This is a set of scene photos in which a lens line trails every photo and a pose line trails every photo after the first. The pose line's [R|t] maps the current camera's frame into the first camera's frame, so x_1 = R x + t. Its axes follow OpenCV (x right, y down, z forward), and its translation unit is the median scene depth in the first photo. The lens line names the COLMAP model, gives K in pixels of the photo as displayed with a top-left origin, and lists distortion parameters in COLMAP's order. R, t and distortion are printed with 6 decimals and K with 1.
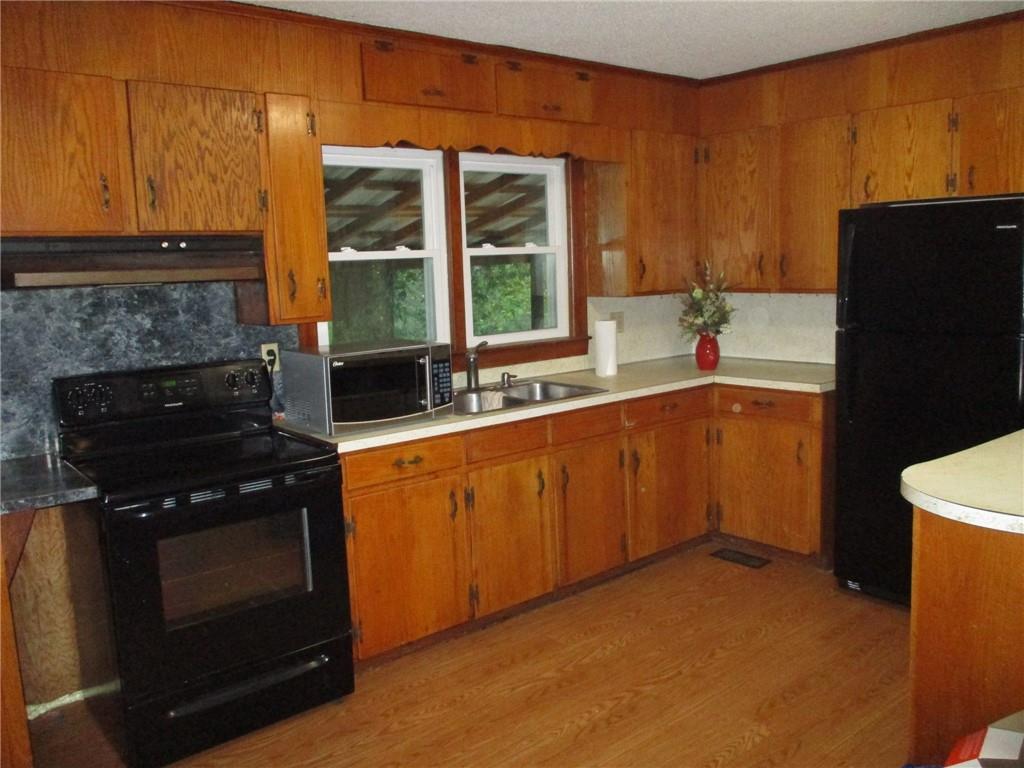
lens RADIAL K [[831.0, 0, 512.0], [0, 831.0, 384.0], [0, 0, 1]] dist [-0.045814, 0.005746]
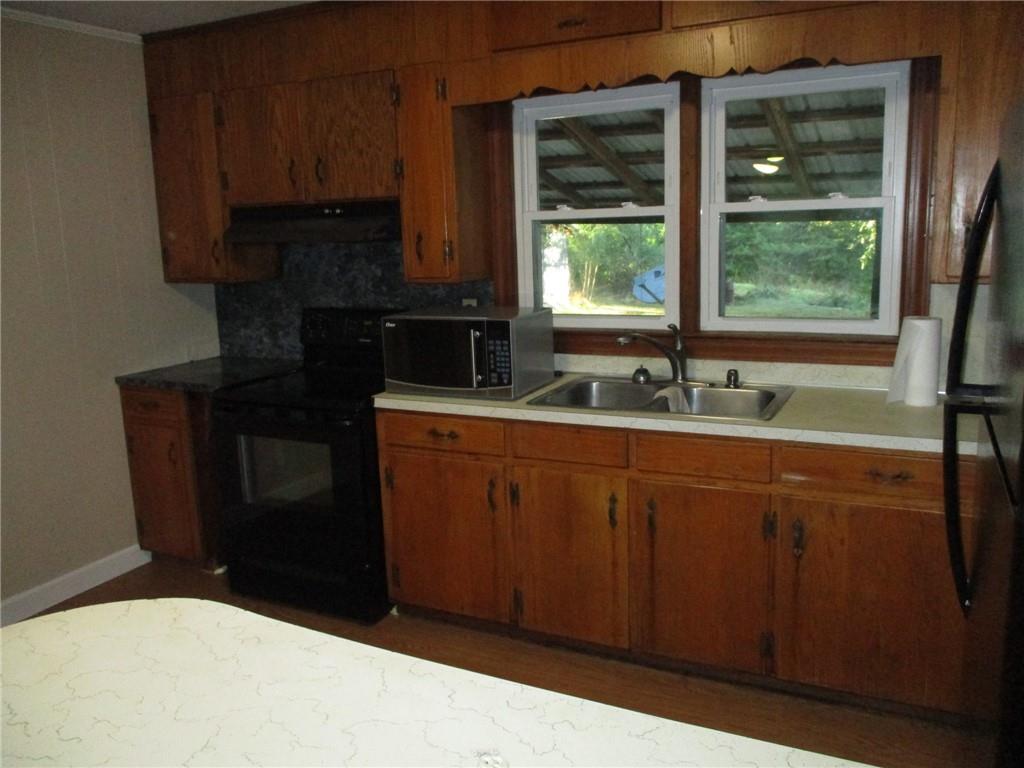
lens RADIAL K [[831.0, 0, 512.0], [0, 831.0, 384.0], [0, 0, 1]] dist [-0.045814, 0.005746]
pose [[0.409810, 0.193732, -0.891360, 0.769938], [-0.112706, 0.980452, 0.161278, -0.131256], [0.905181, 0.034368, 0.423634, 0.658202]]
